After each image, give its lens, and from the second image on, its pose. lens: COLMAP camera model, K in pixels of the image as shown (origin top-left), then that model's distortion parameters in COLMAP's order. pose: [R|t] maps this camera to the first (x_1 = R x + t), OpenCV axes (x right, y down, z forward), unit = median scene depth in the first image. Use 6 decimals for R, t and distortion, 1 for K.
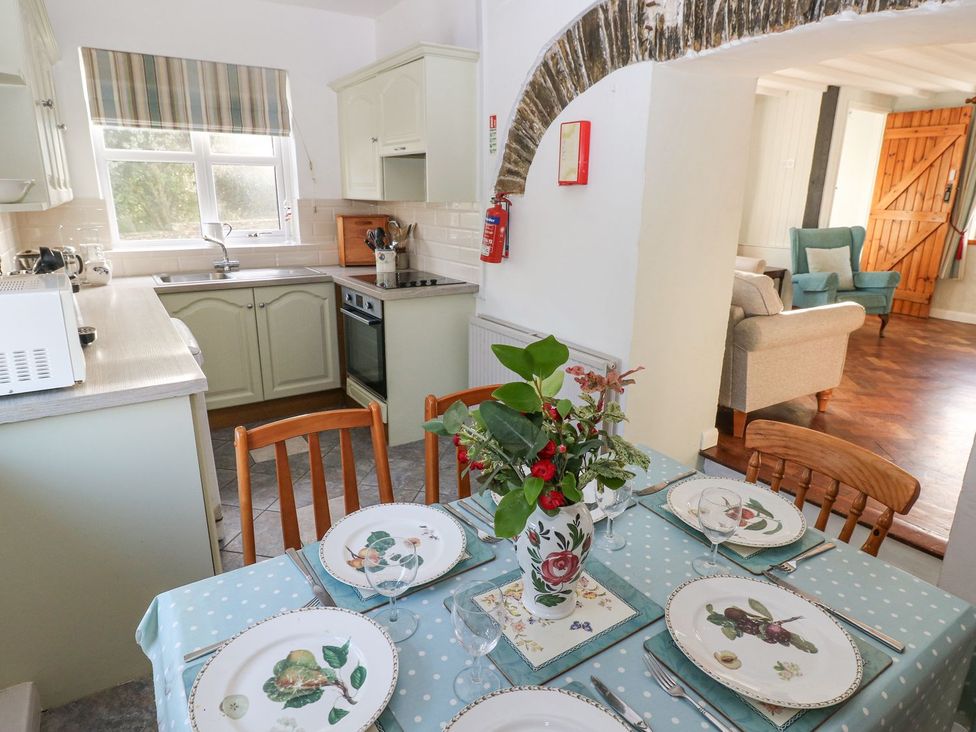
lens RADIAL K [[588.3, 0, 488.2], [0, 588.3, 356.9], [0, 0, 1]] dist [-0.001761, -0.003637]
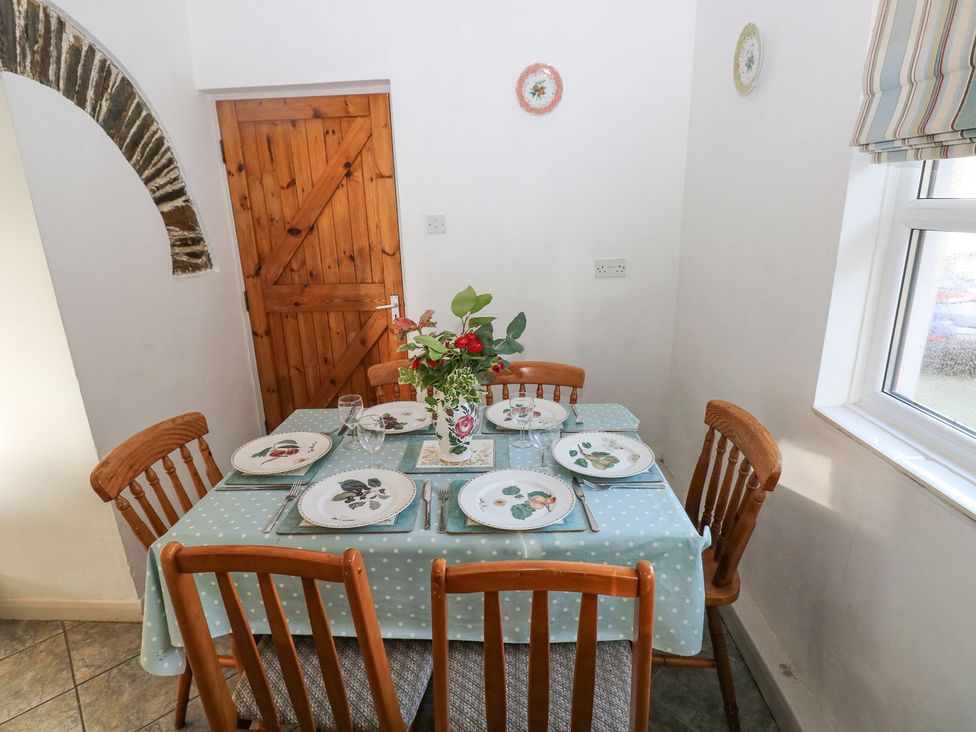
lens RADIAL K [[505.6, 0, 482.0], [0, 505.6, 358.2], [0, 0, 1]] dist [0.000231, -0.013854]
pose [[-0.818980, -0.148490, 0.554277, -0.205859], [0.177809, 0.852724, 0.491168, -0.149181], [-0.545579, 0.500812, -0.671961, 0.510800]]
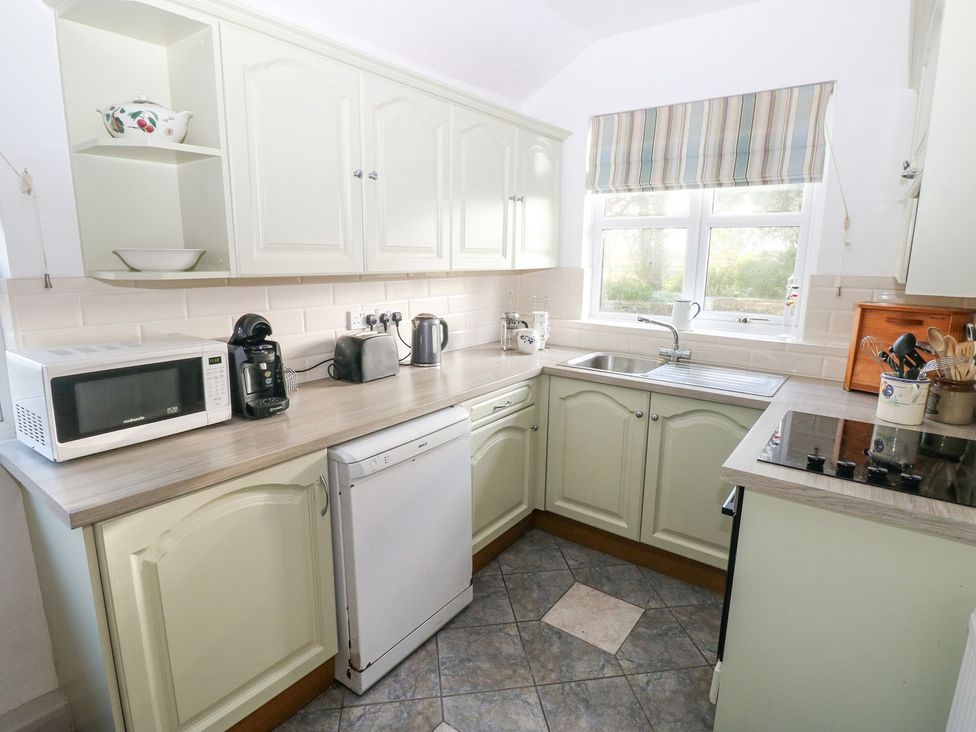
lens RADIAL K [[523.8, 0, 482.5], [0, 523.8, 359.2], [0, 0, 1]] dist [-0.001692, -0.014664]
pose [[0.345292, 0.179649, -0.921140, 0.117466], [-0.258860, 0.961664, 0.090518, -0.159467], [0.902089, 0.207191, 0.378559, 0.552288]]
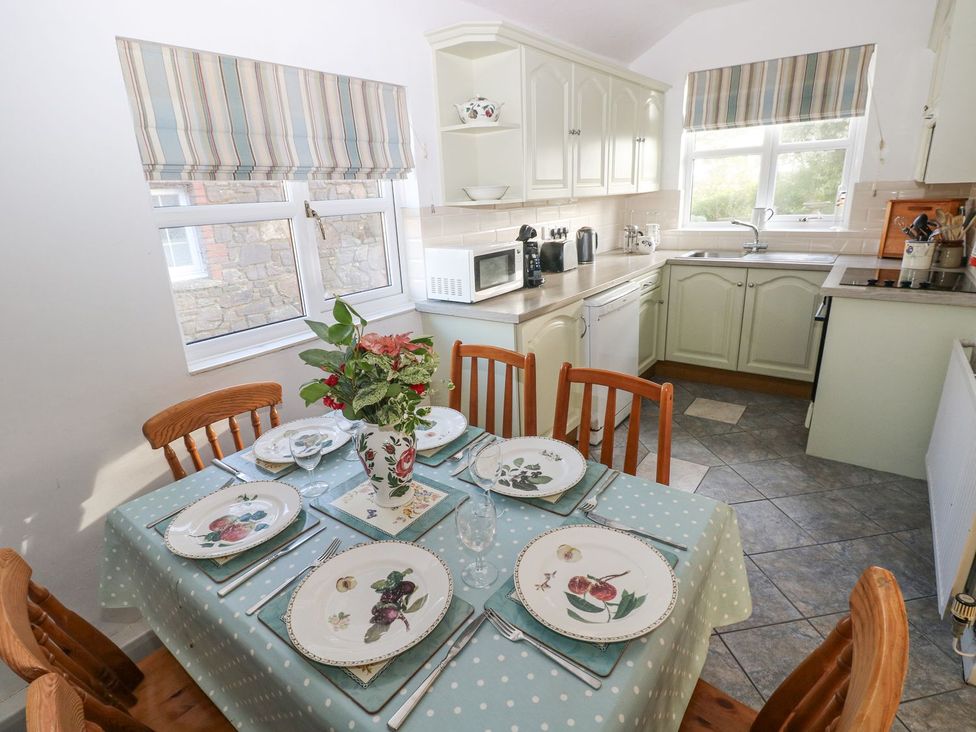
lens RADIAL K [[505.6, 0, 482.0], [0, 505.6, 358.2], [0, 0, 1]] dist [0.000231, -0.013854]
pose [[0.338282, 0.265951, -0.902682, 0.327629], [-0.201322, 0.957479, 0.206649, -0.050966], [0.919258, 0.111824, 0.377439, 0.200830]]
